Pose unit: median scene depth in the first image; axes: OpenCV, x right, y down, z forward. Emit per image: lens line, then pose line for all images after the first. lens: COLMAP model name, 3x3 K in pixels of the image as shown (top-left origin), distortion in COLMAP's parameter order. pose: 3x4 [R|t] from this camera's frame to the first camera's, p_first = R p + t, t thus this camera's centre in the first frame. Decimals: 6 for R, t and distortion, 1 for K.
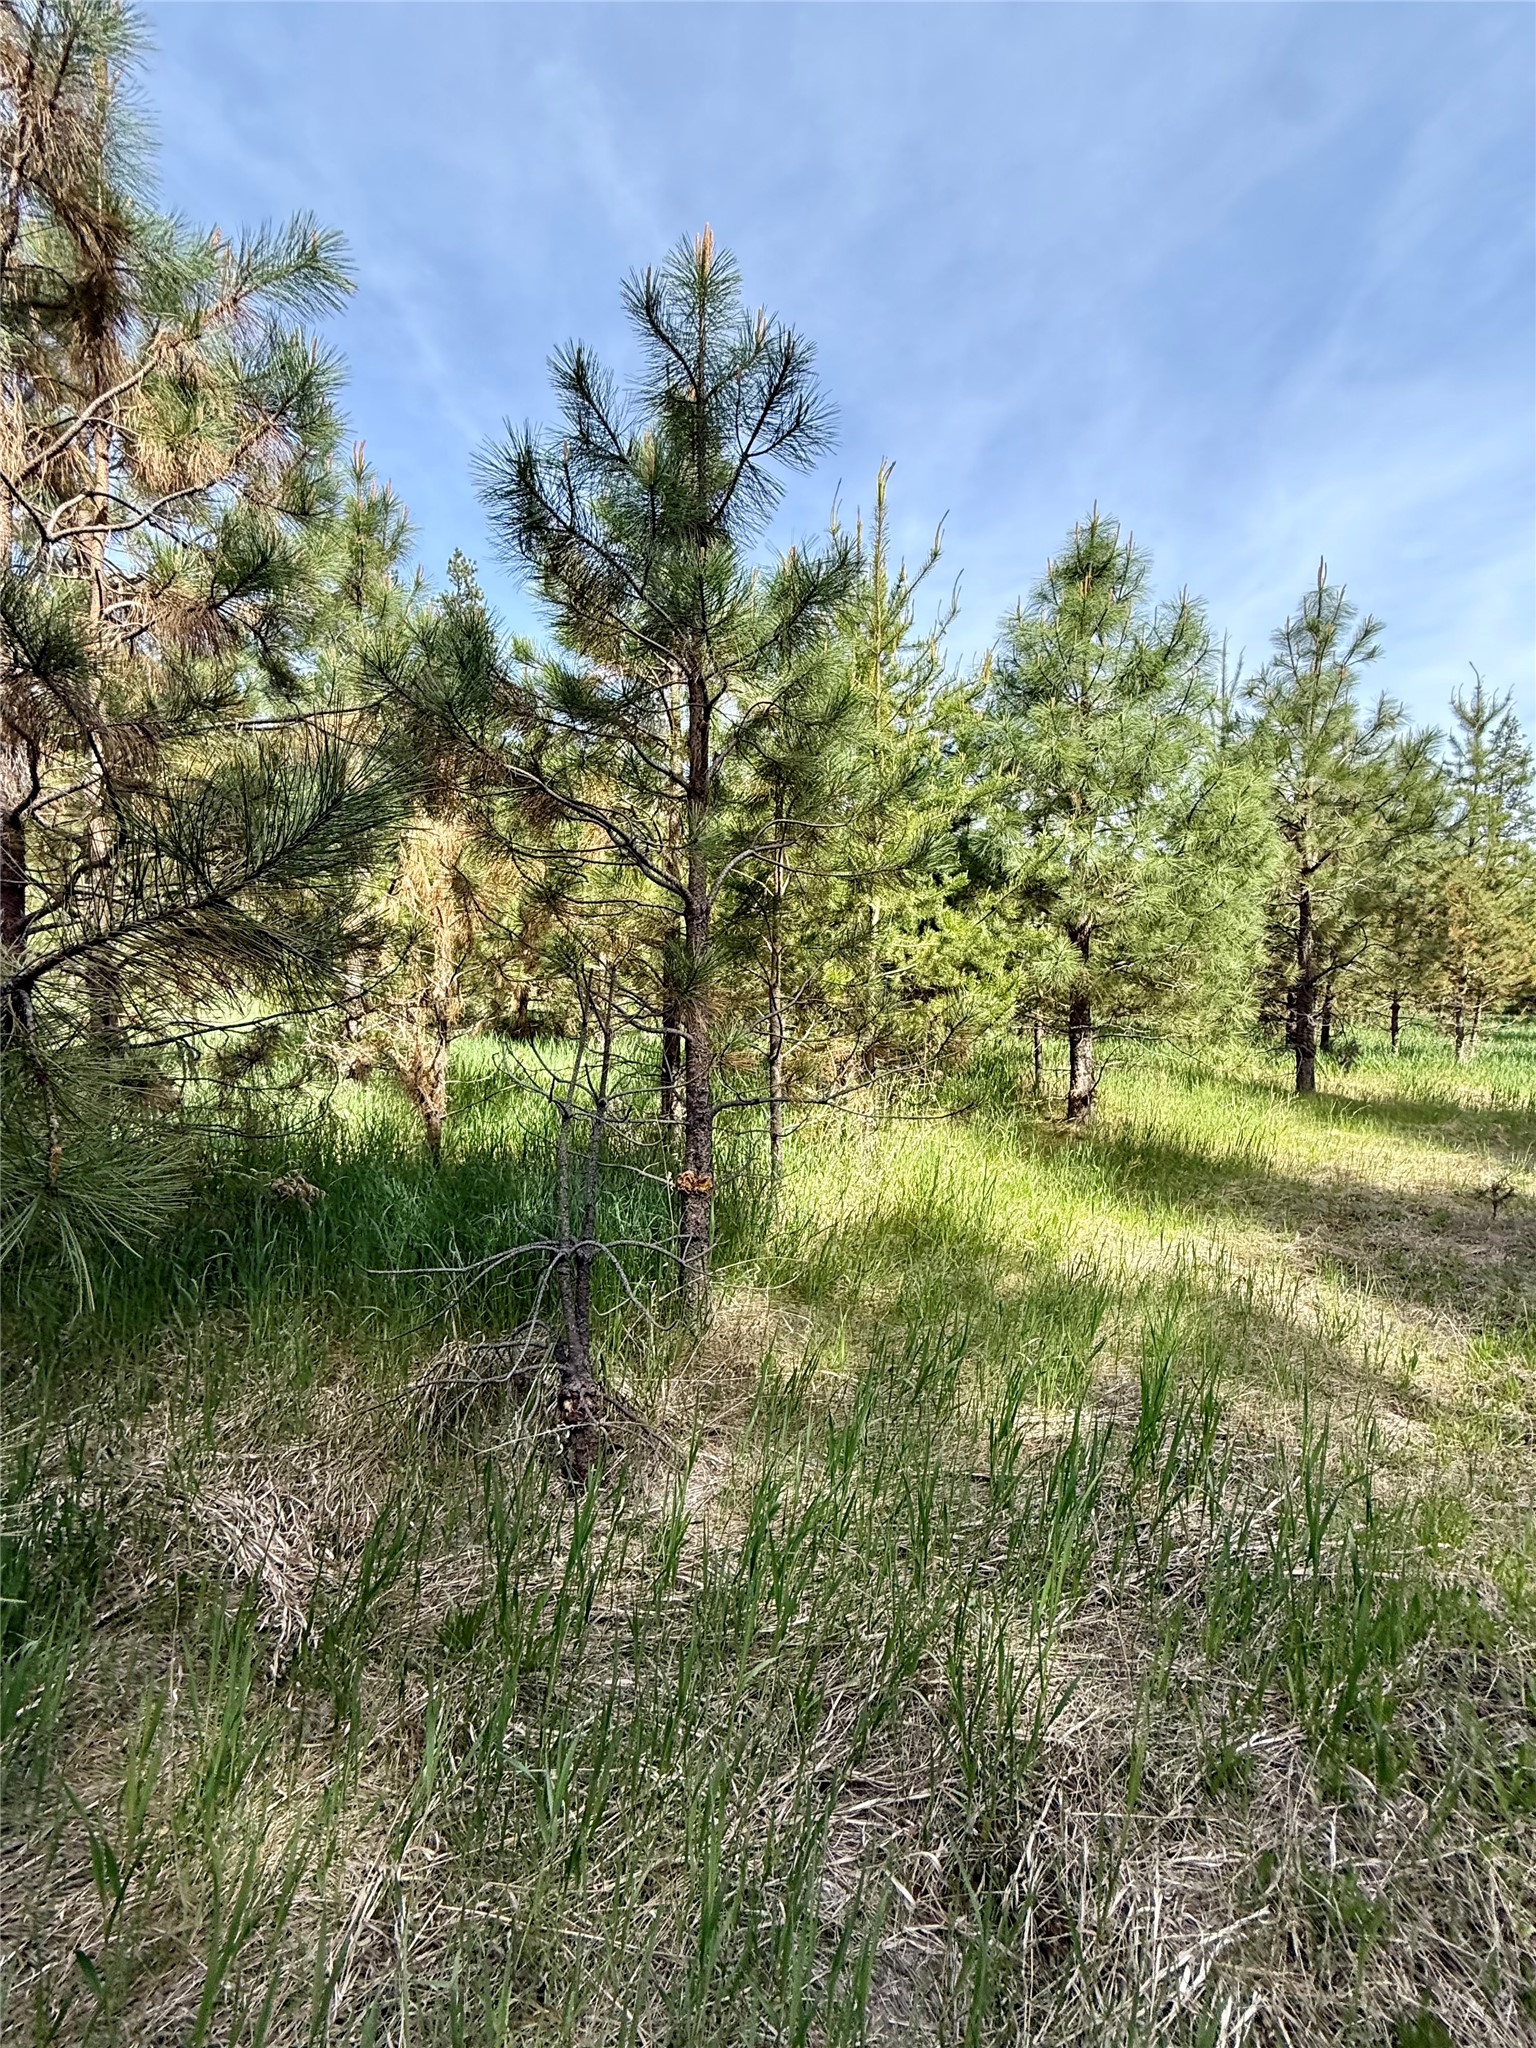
lens RADIAL K [[807.4, 0, 812.7], [0, 807.4, 996.0], [0, 0, 1]] dist [0.000051, 0.000004]
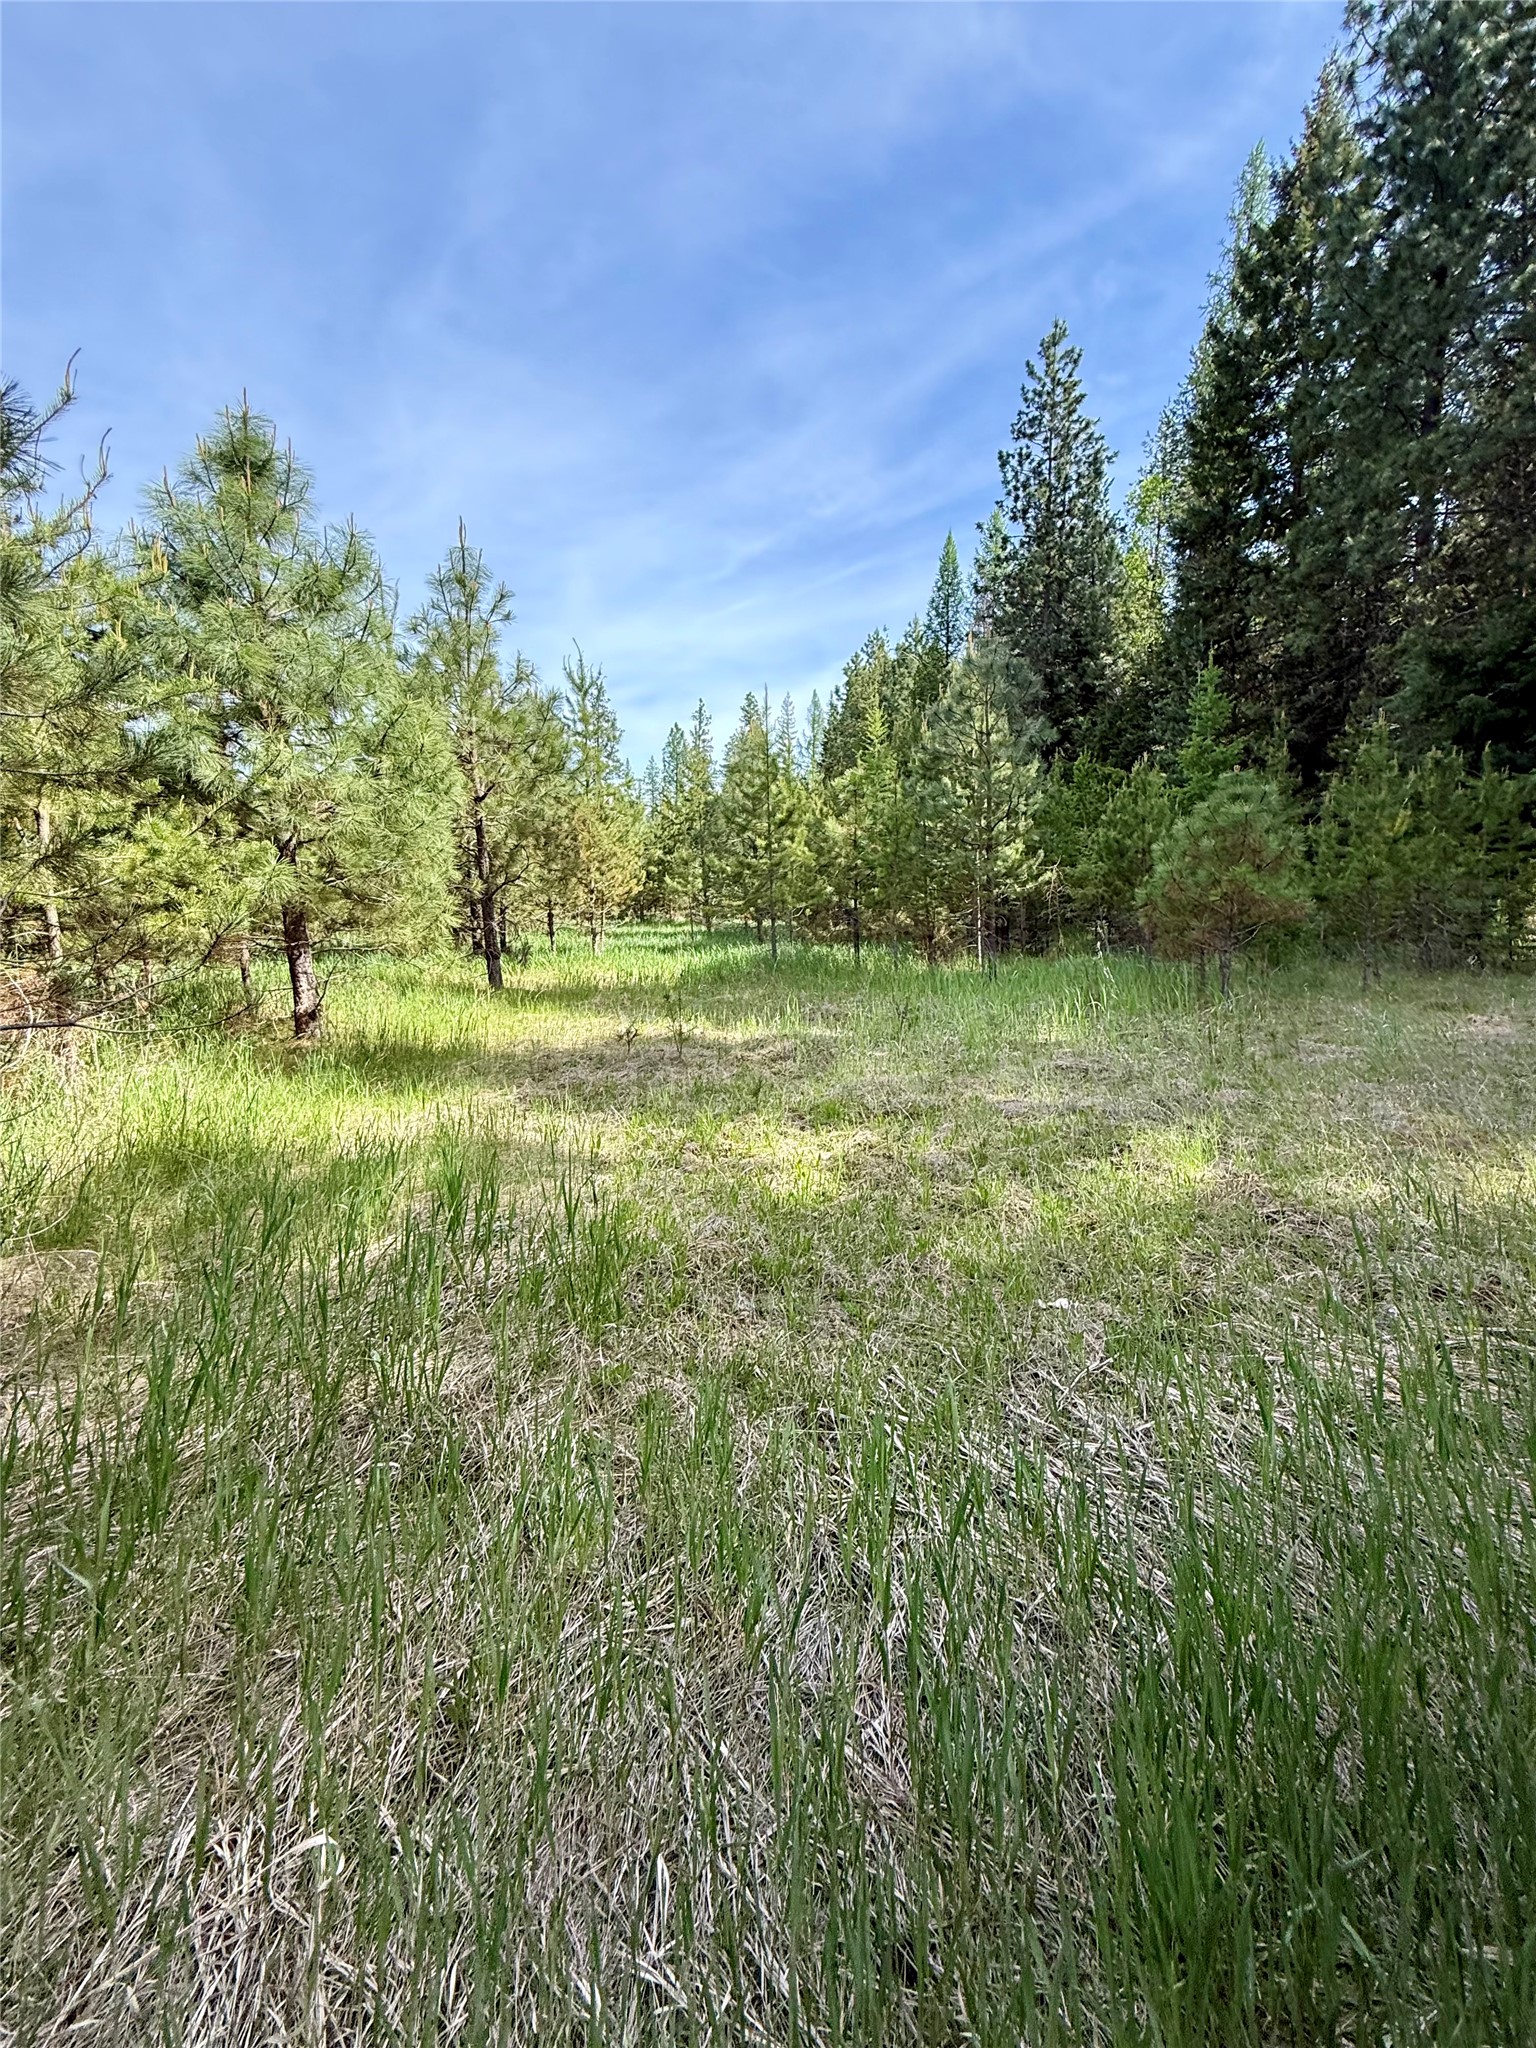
lens RADIAL K [[807.4, 0, 812.7], [0, 807.4, 996.0], [0, 0, 1]] dist [0.000051, 0.000004]
pose [[0.581928, -0.133404, 0.802224, -0.082926], [0.058730, 0.990772, 0.122156, 0.013279], [-0.811117, -0.023971, 0.584393, -0.081873]]
